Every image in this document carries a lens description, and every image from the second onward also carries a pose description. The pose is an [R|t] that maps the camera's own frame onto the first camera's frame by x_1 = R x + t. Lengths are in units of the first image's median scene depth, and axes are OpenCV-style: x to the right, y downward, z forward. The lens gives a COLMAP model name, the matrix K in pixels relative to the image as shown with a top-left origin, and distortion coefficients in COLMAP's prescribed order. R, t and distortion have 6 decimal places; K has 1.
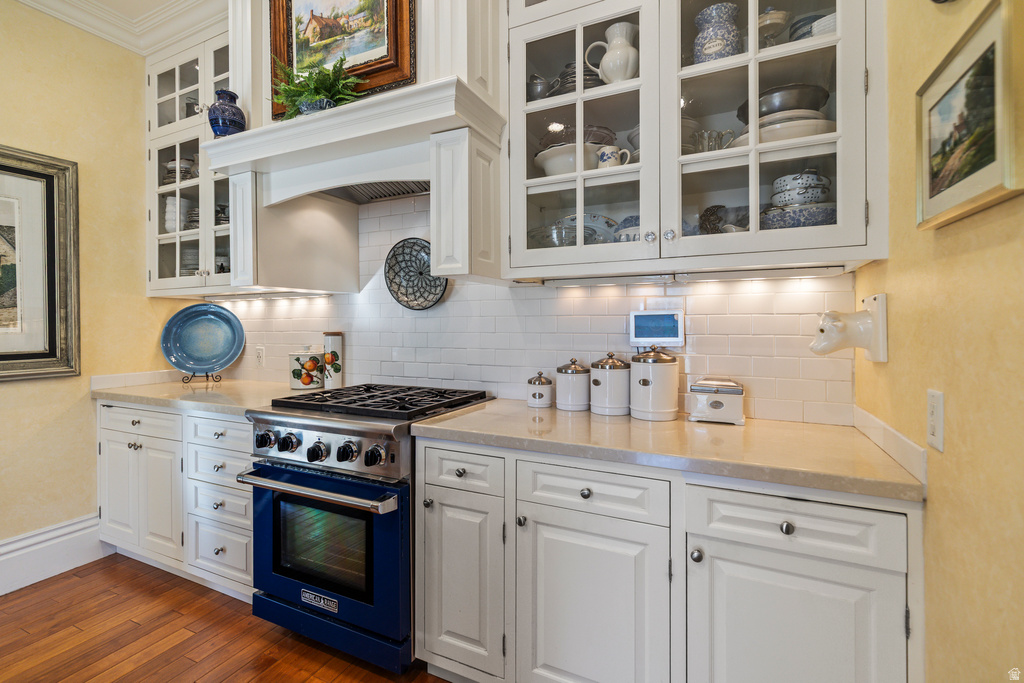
lens RADIAL K [[443.4, 0, 532.5], [0, 443.4, 323.1], [0, 0, 1]] dist [-0.004960, -0.000842]
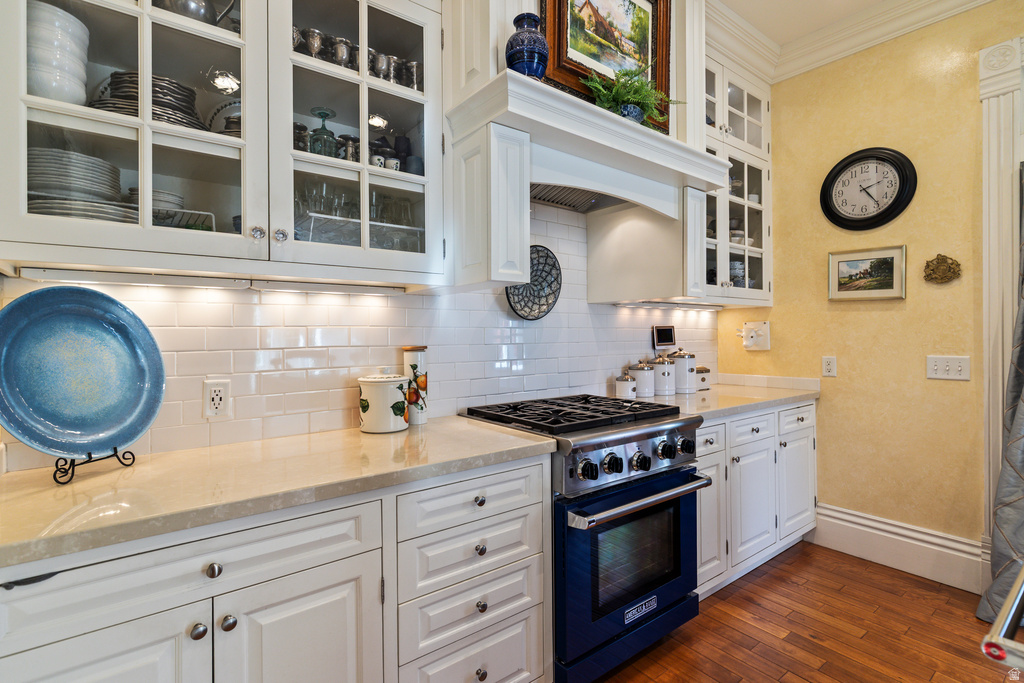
lens RADIAL K [[491.5, 0, 514.6], [0, 491.5, 331.4], [0, 0, 1]] dist [0.000984, 0.001604]
pose [[0.475659, 0.008311, 0.879591, -1.221741], [0.004485, 0.999919, -0.011873, 0.006230], [-0.879619, 0.009593, 0.475583, 0.543108]]
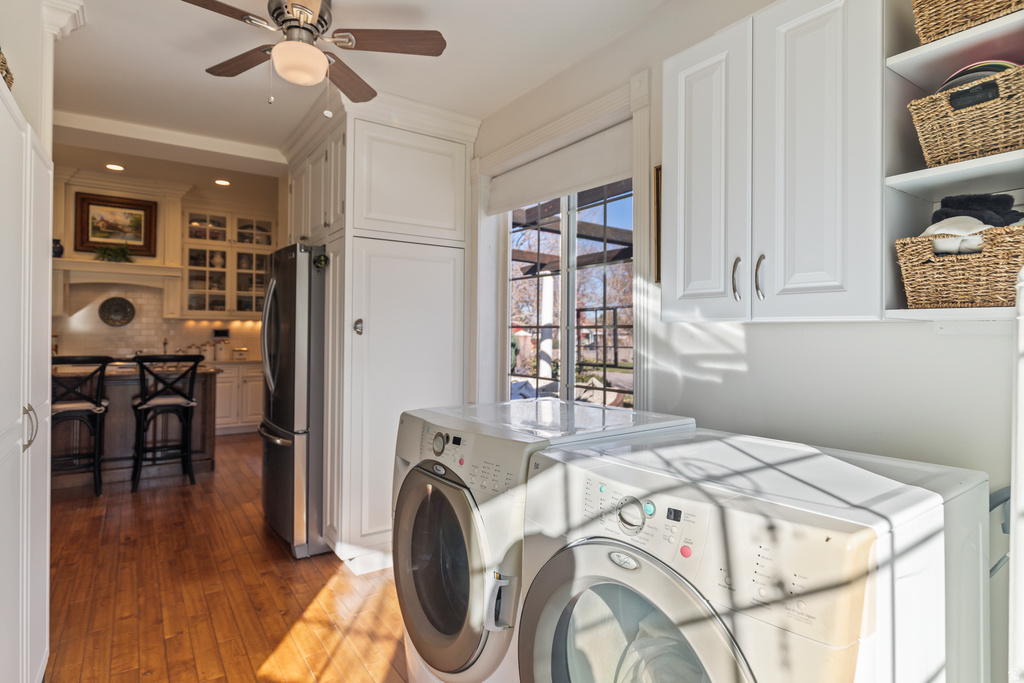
lens RADIAL K [[539.4, 0, 510.5], [0, 539.4, 333.2], [0, 0, 1]] dist [-0.018180, 0.002593]
pose [[0.521300, 0.013872, 0.853261, -1.661069], [-0.006627, 0.999904, -0.012207, 0.030878], [-0.853348, 0.000709, 0.521342, -2.410093]]
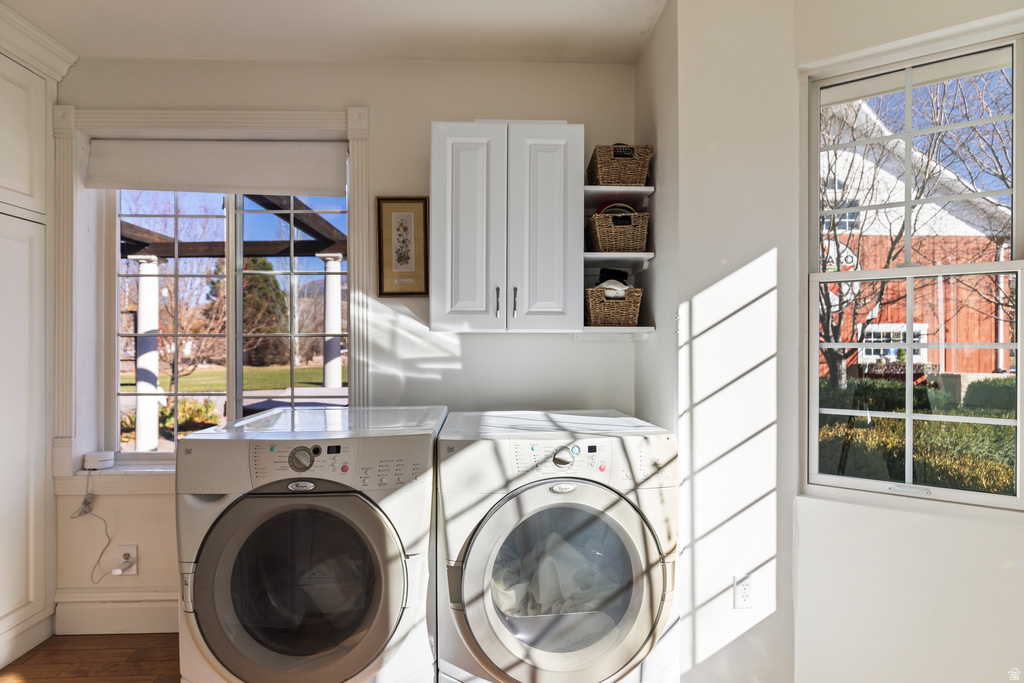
lens RADIAL K [[539.4, 0, 502.7], [0, 539.4, 348.6], [0, 0, 1]] dist [-0.018180, 0.002593]
pose [[-0.459504, 0.012357, 0.888090, -1.802813], [0.013364, 0.999886, -0.006997, 0.043060], [-0.888075, 0.008654, -0.459617, -1.853195]]
